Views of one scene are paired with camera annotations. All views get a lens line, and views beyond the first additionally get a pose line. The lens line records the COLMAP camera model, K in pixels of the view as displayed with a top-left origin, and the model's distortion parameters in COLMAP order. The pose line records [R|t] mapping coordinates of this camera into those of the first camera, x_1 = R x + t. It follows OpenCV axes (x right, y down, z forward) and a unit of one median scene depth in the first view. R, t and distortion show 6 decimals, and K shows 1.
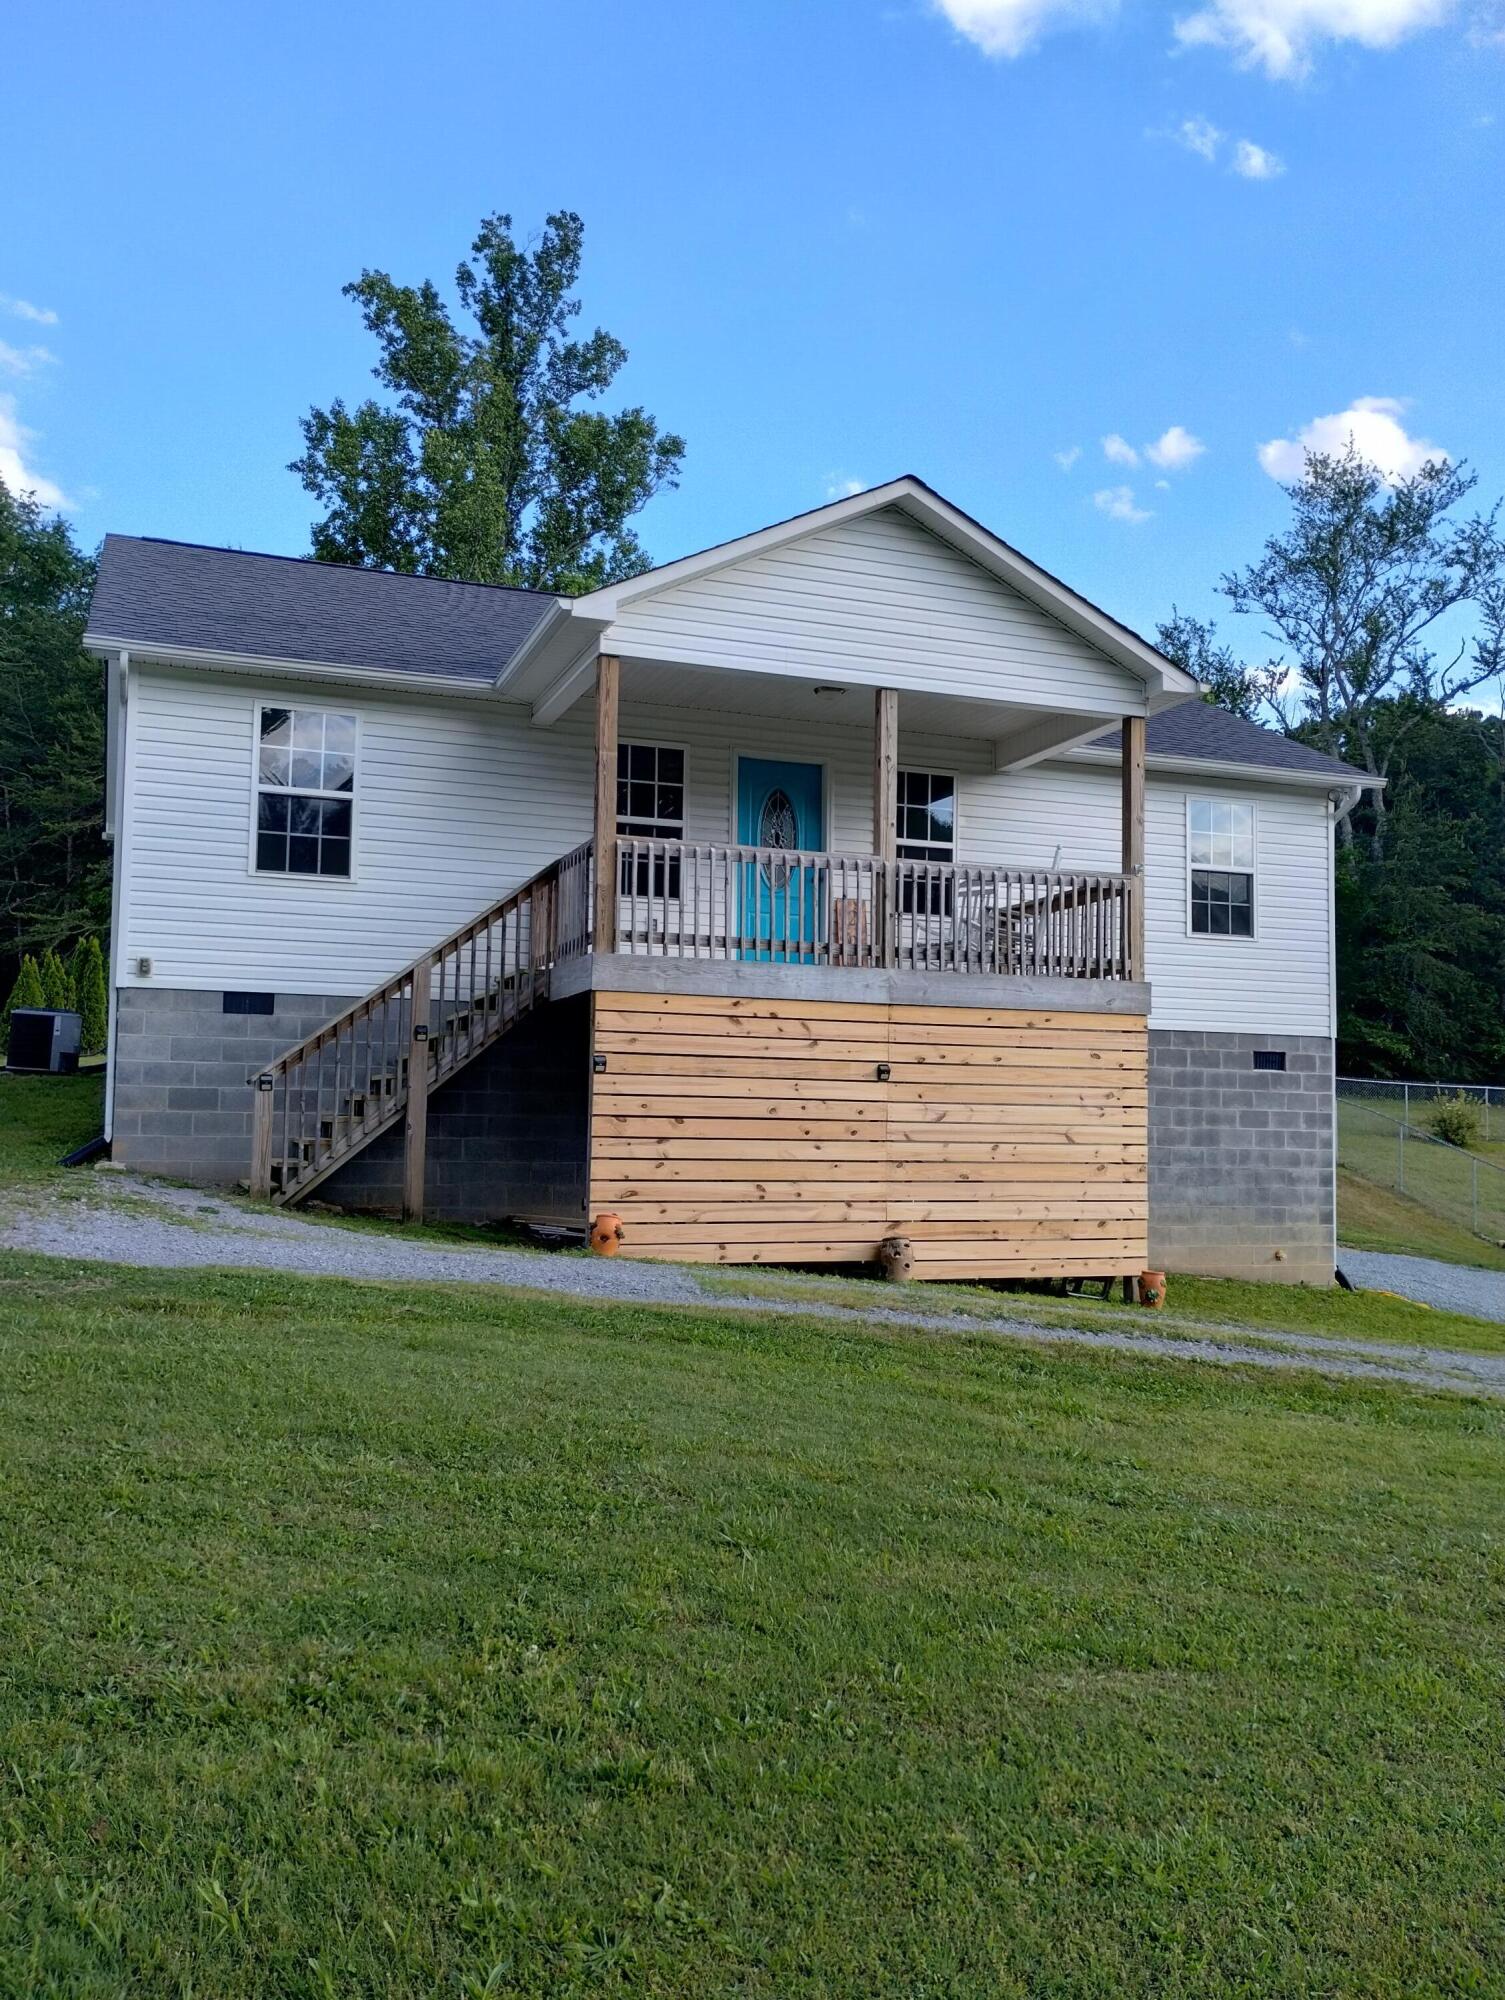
lens RADIAL K [[1645.0, 0, 746.7], [0, 1645.0, 993.3], [0, 0, 1]] dist [0.050576, -0.047594]
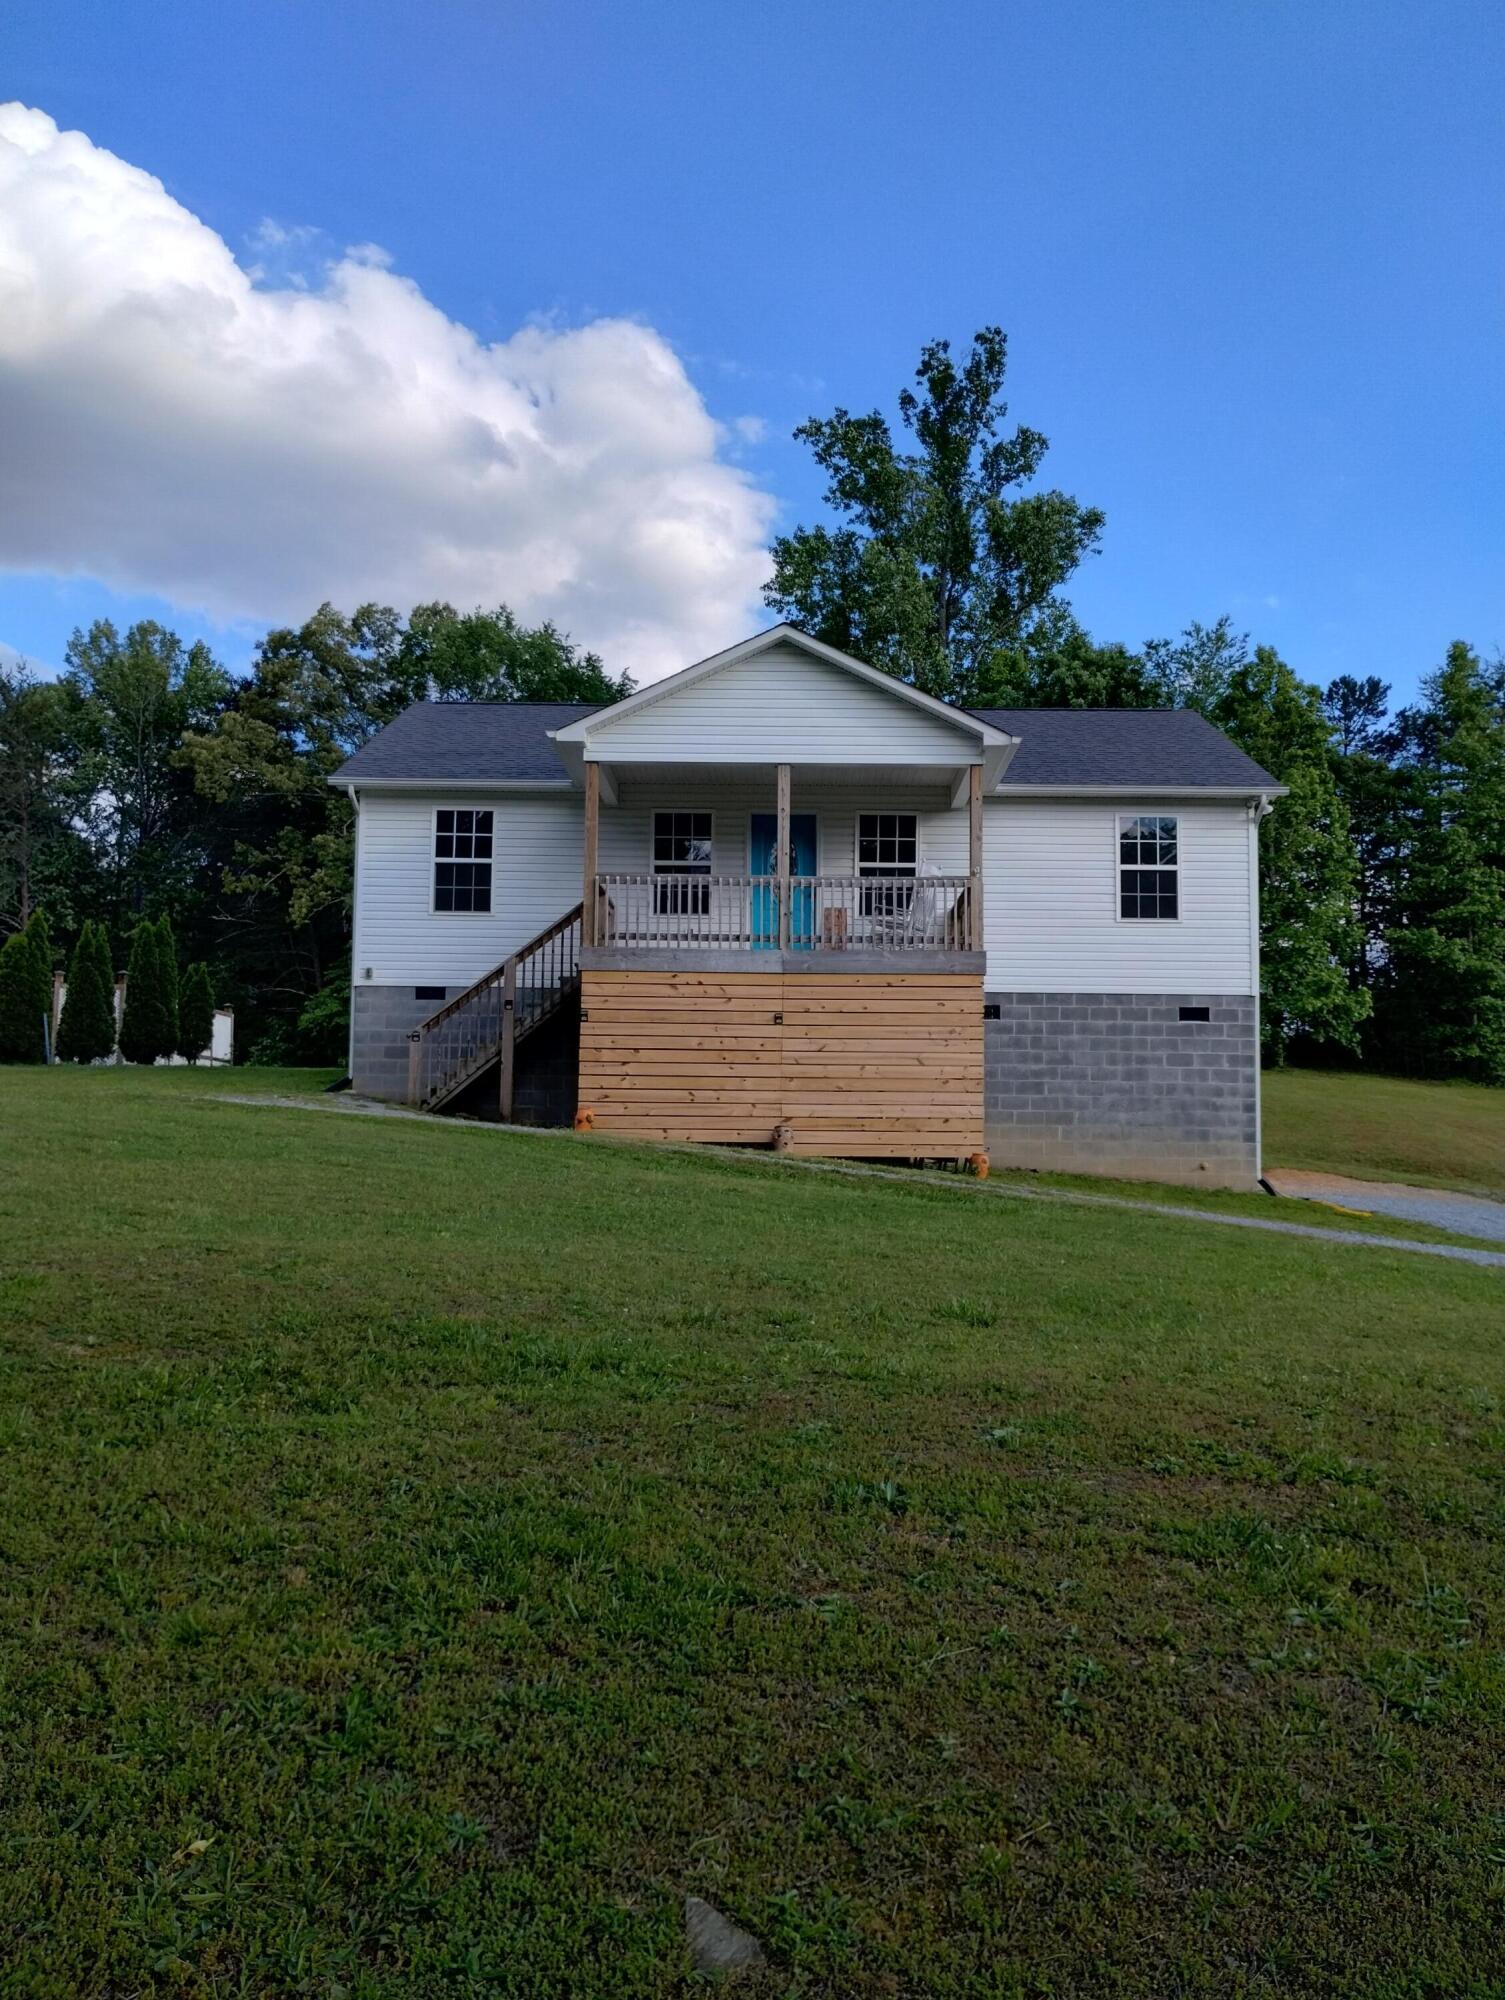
lens RADIAL K [[1645.0, 0, 757.4], [0, 1645.0, 988.8], [0, 0, 1]] dist [0.050576, -0.047594]
pose [[0.932076, -0.045159, -0.359438, 0.576670], [0.031485, 0.998544, -0.043809, 0.082340], [0.360893, 0.029517, 0.932140, -0.387133]]
